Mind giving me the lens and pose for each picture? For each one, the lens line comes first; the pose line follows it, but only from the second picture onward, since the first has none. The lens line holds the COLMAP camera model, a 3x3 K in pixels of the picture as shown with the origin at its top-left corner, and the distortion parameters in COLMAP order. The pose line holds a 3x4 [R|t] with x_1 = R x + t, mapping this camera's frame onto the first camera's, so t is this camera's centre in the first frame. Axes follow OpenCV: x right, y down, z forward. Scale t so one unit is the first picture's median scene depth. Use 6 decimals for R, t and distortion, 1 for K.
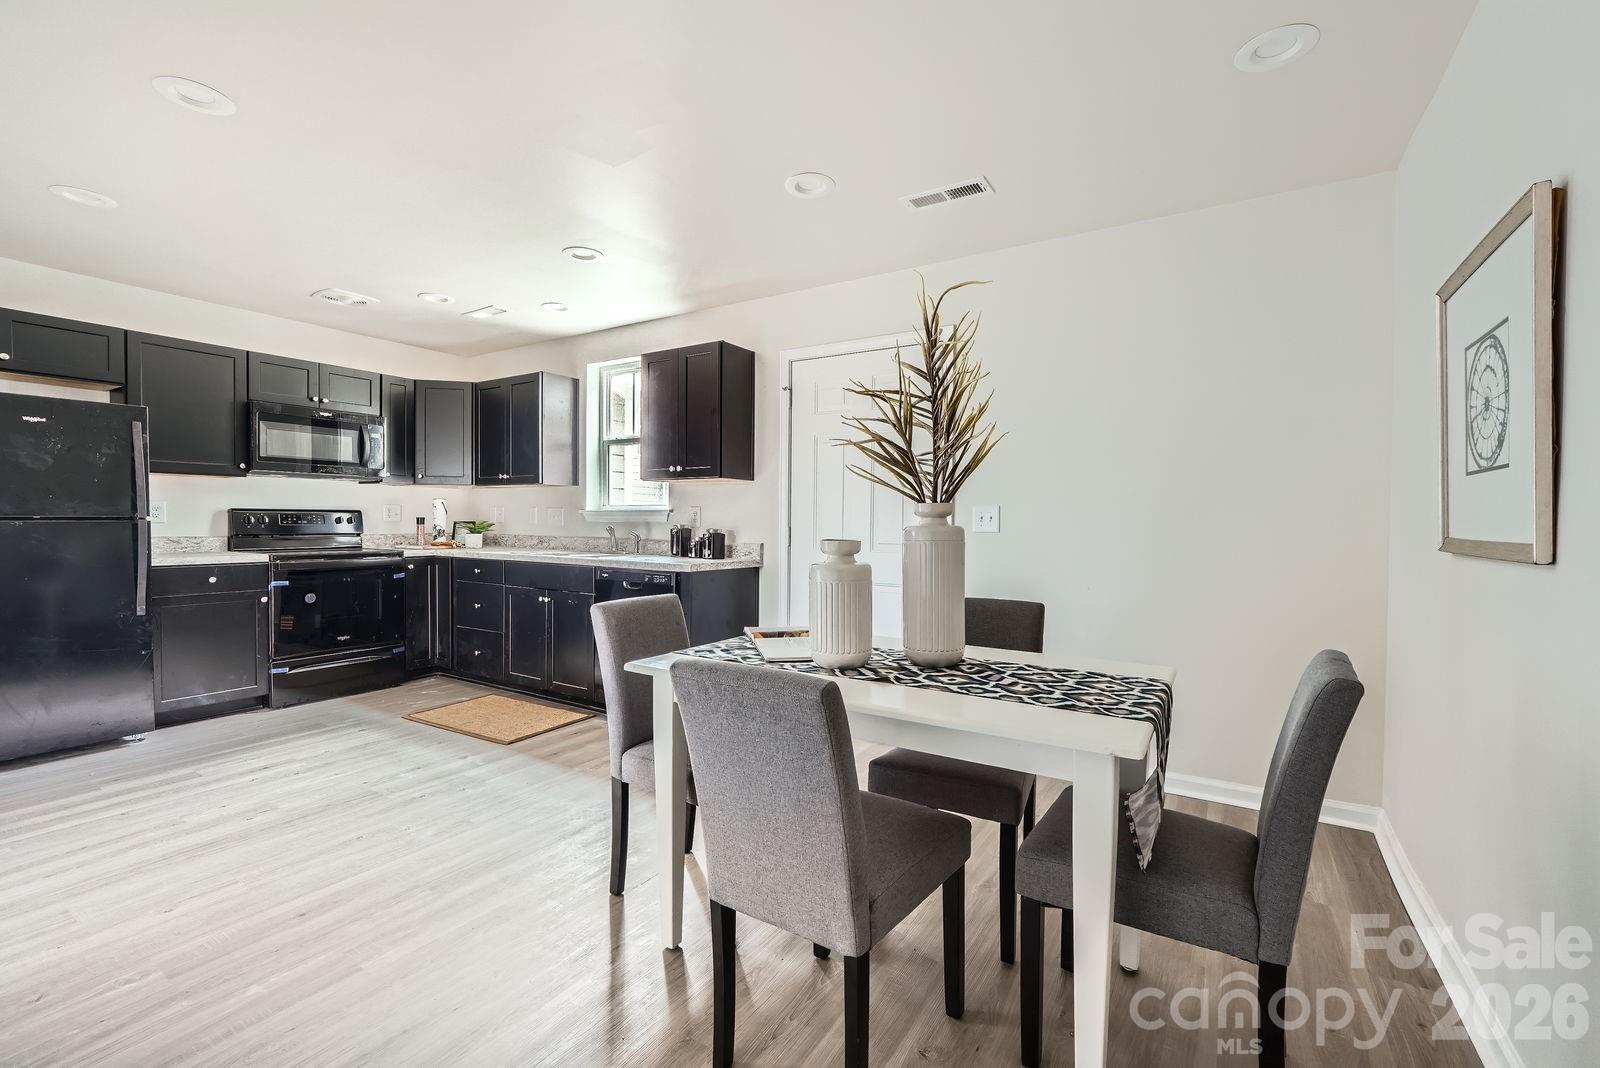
lens RADIAL K [[682.7, 0, 798.9], [0, 682.7, 532.5], [0, 0, 1]] dist [-0.003209, 0.002904]
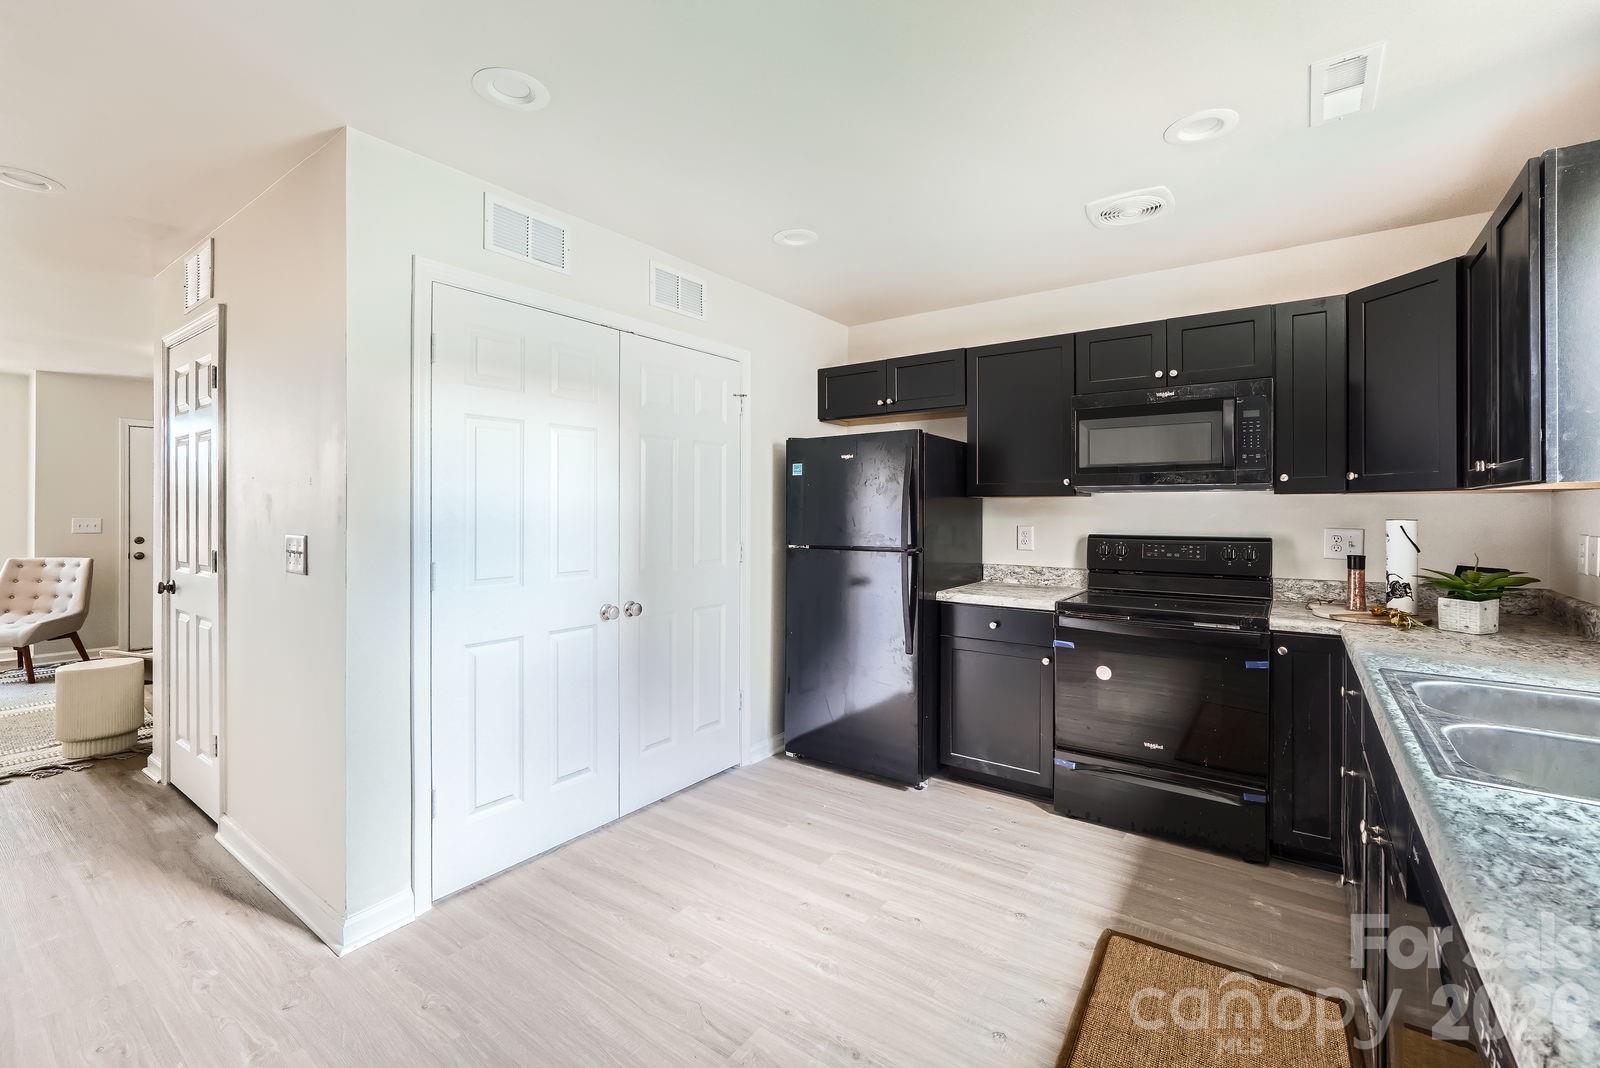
lens RADIAL K [[682.7, 0, 798.3], [0, 682.7, 510.8], [0, 0, 1]] dist [-0.003209, 0.002904]
pose [[-0.053879, -0.006792, -0.998524, -0.020681], [-0.021062, 0.999762, -0.005664, -0.052882], [0.998325, 0.020726, -0.054009, 0.720757]]
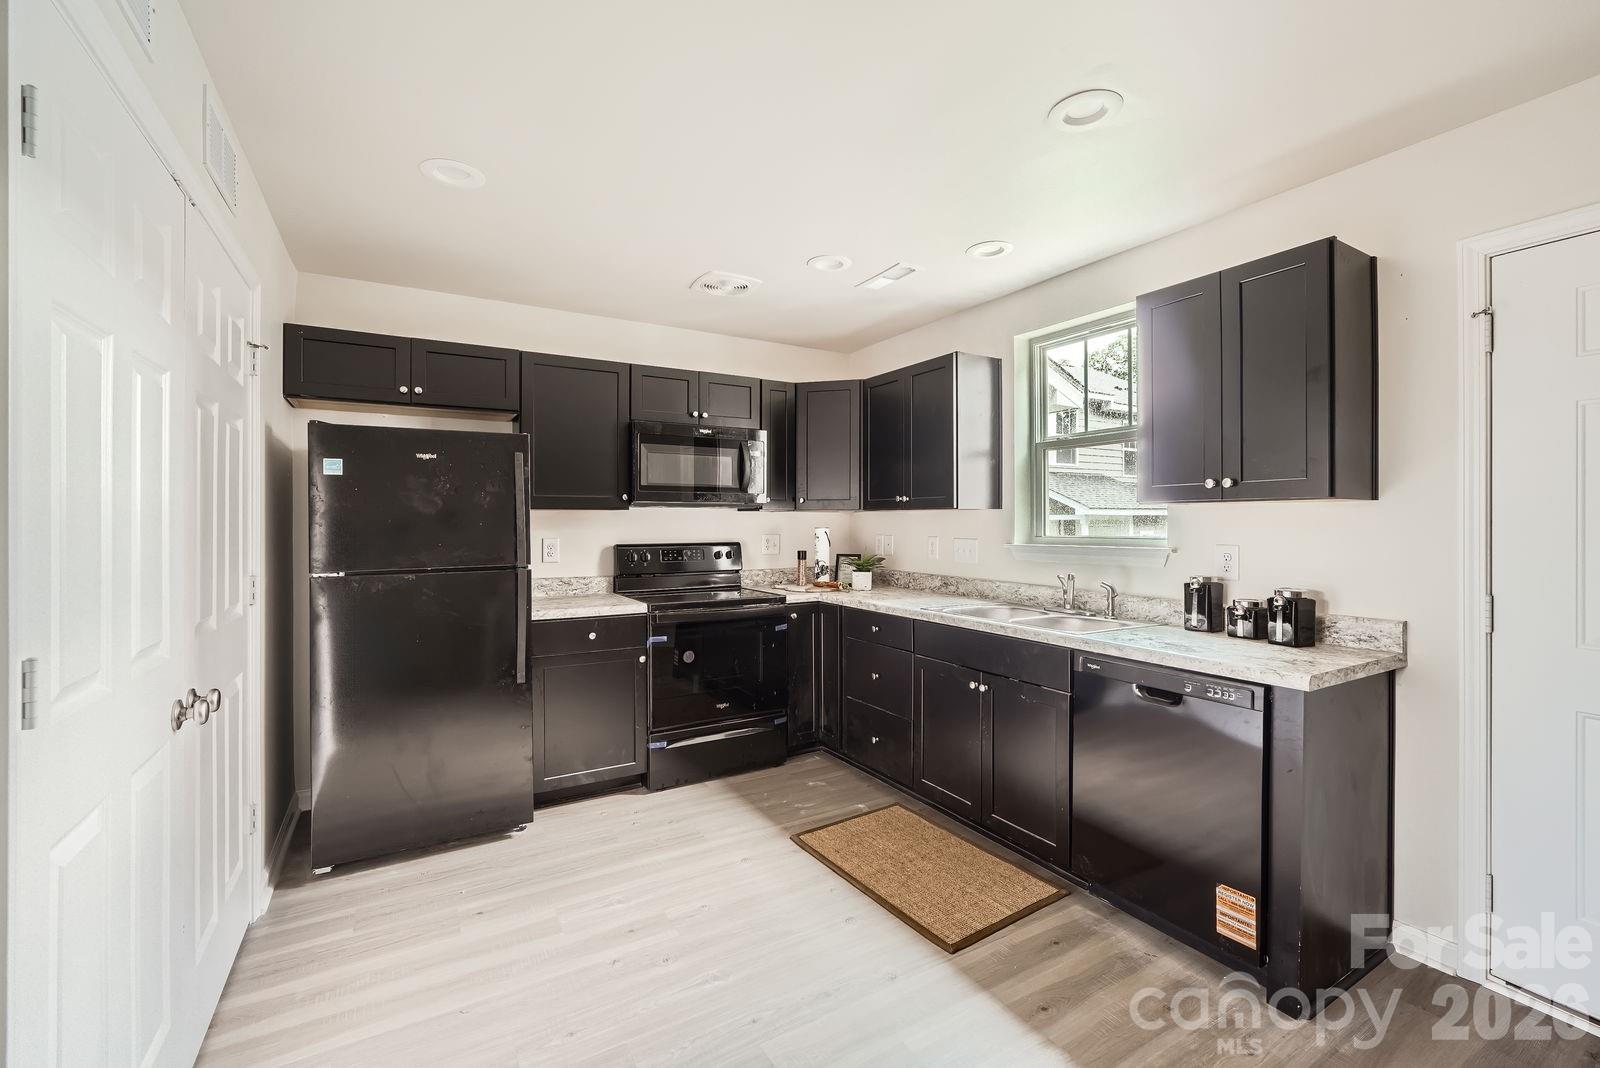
lens RADIAL K [[682.7, 0, 801.0], [0, 682.7, 523.9], [0, 0, 1]] dist [-0.003209, 0.002904]
pose [[0.891602, -0.008024, -0.452749, -0.222629], [-0.000159, 0.999837, -0.018032, -0.047278], [0.452820, 0.016149, 0.891456, 0.325940]]
